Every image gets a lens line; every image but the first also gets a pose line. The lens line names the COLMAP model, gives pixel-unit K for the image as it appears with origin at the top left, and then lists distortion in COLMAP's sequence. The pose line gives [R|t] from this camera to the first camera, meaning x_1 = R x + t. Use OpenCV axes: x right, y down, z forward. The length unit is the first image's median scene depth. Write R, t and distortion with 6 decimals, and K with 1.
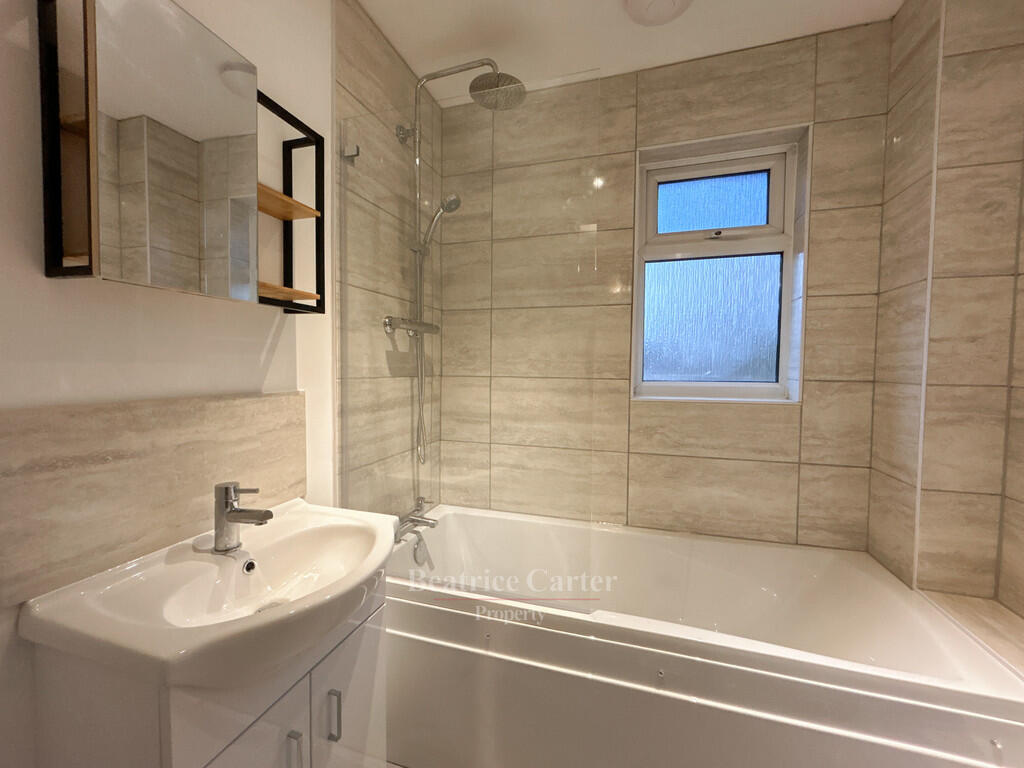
lens RADIAL K [[418.1, 0, 512.0], [0, 418.1, 384.0], [0, 0, 1]] dist [0.001854, 0.000685]
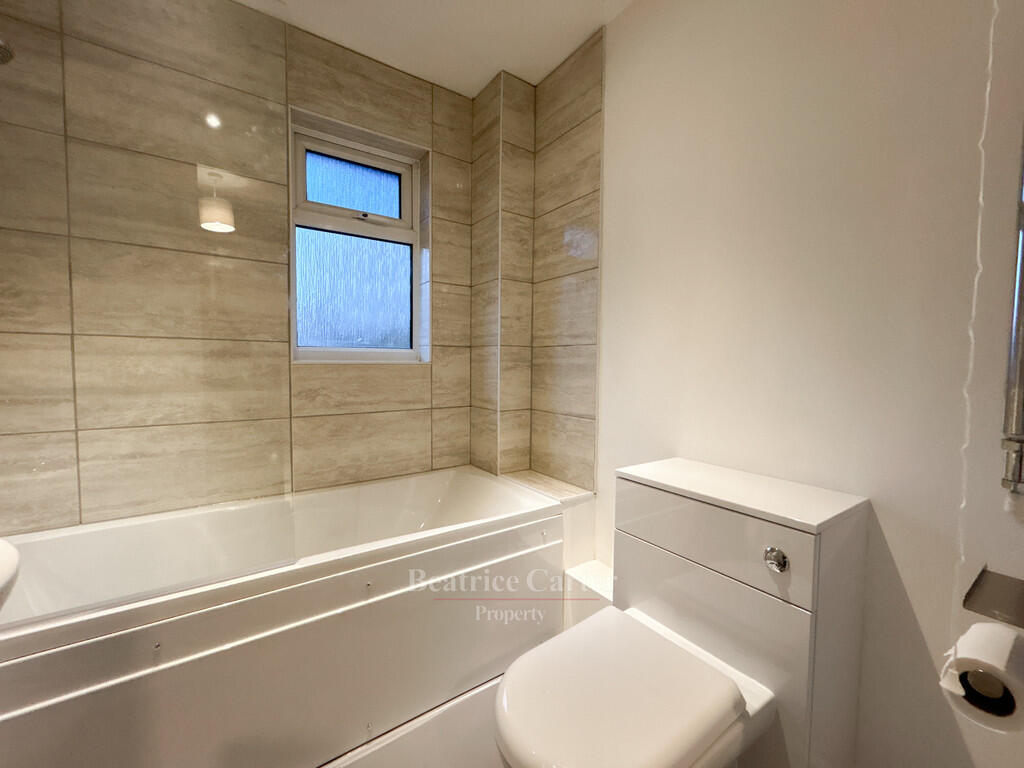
lens RADIAL K [[418.1, 0, 512.0], [0, 418.1, 384.0], [0, 0, 1]] dist [0.001854, 0.000685]
pose [[0.614850, -0.041505, 0.787551, -0.184646], [0.030283, 0.999120, 0.029013, 0.079542], [-0.788063, 0.006011, 0.615566, -0.009044]]
